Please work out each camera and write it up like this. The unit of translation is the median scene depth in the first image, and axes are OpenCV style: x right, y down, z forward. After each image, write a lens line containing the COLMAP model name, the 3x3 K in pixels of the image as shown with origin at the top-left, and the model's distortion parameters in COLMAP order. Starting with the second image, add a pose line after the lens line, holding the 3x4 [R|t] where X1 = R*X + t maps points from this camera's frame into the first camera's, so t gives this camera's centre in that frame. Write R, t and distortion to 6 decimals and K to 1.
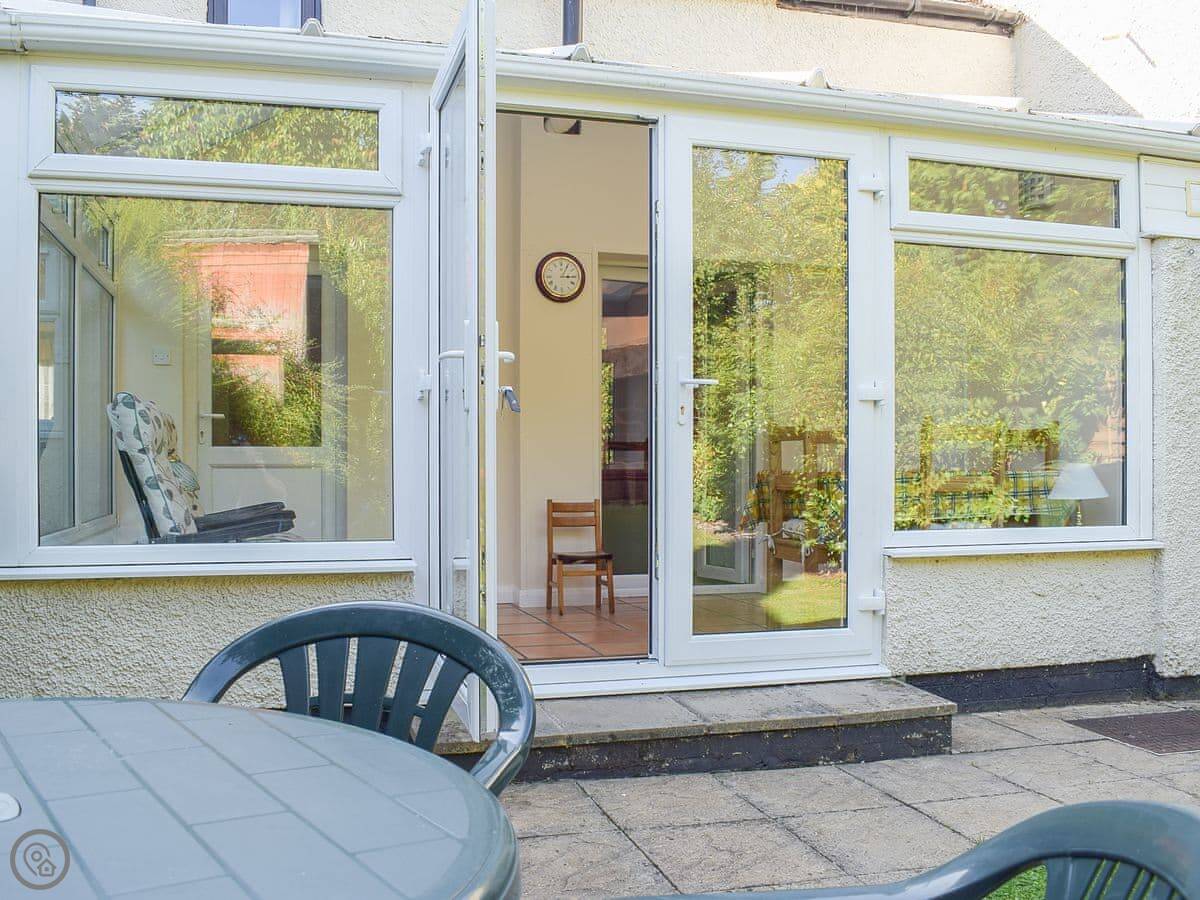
lens RADIAL K [[1086.7, 0, 601.2], [0, 1086.7, 454.7], [0, 0, 1]] dist [-0.020962, 0.000000]
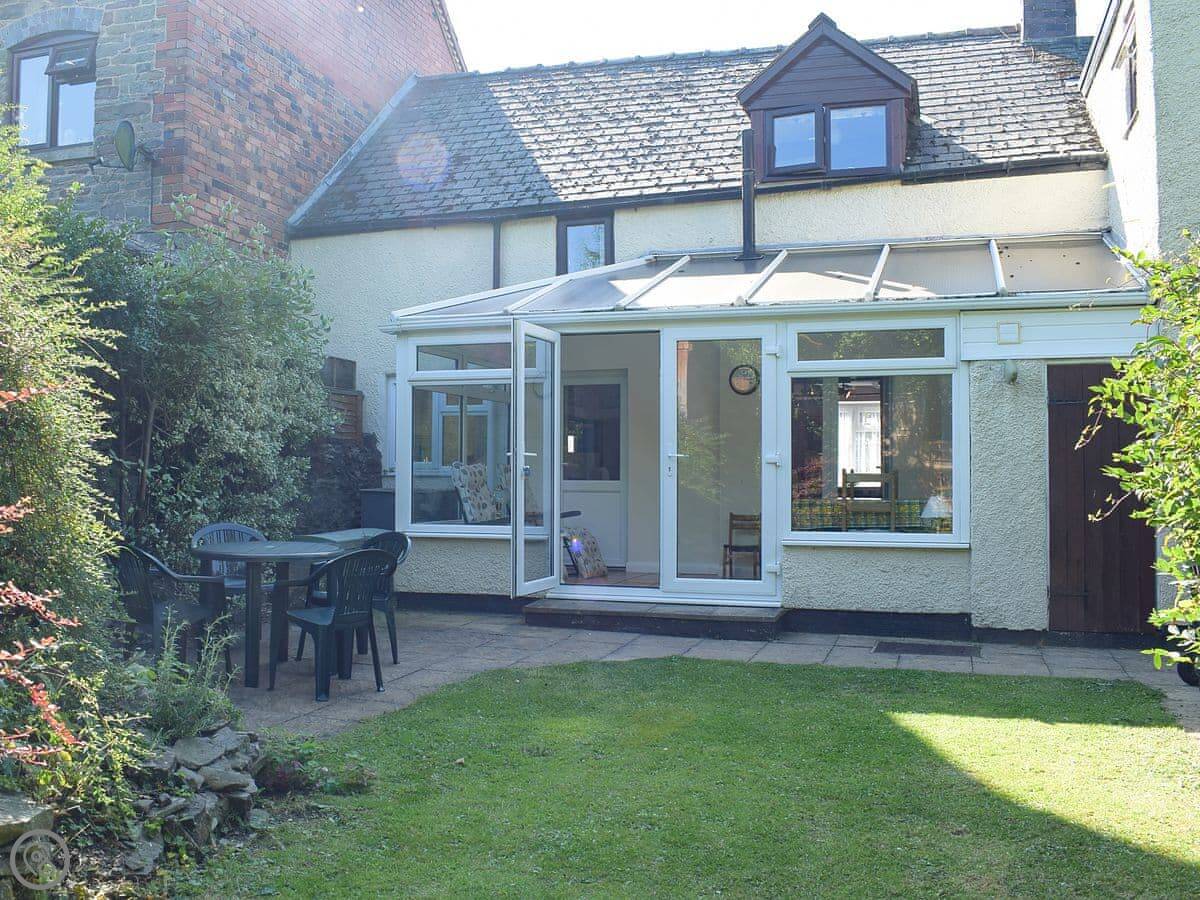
lens RADIAL K [[1086.7, 0, 595.3], [0, 1086.7, 452.0], [0, 0, 1]] dist [-0.020962, 0.000000]
pose [[0.832203, -0.010996, -0.554362, 1.012339], [0.002847, 0.999875, -0.015559, -0.038755], [0.554463, 0.011371, 0.832130, -0.741795]]
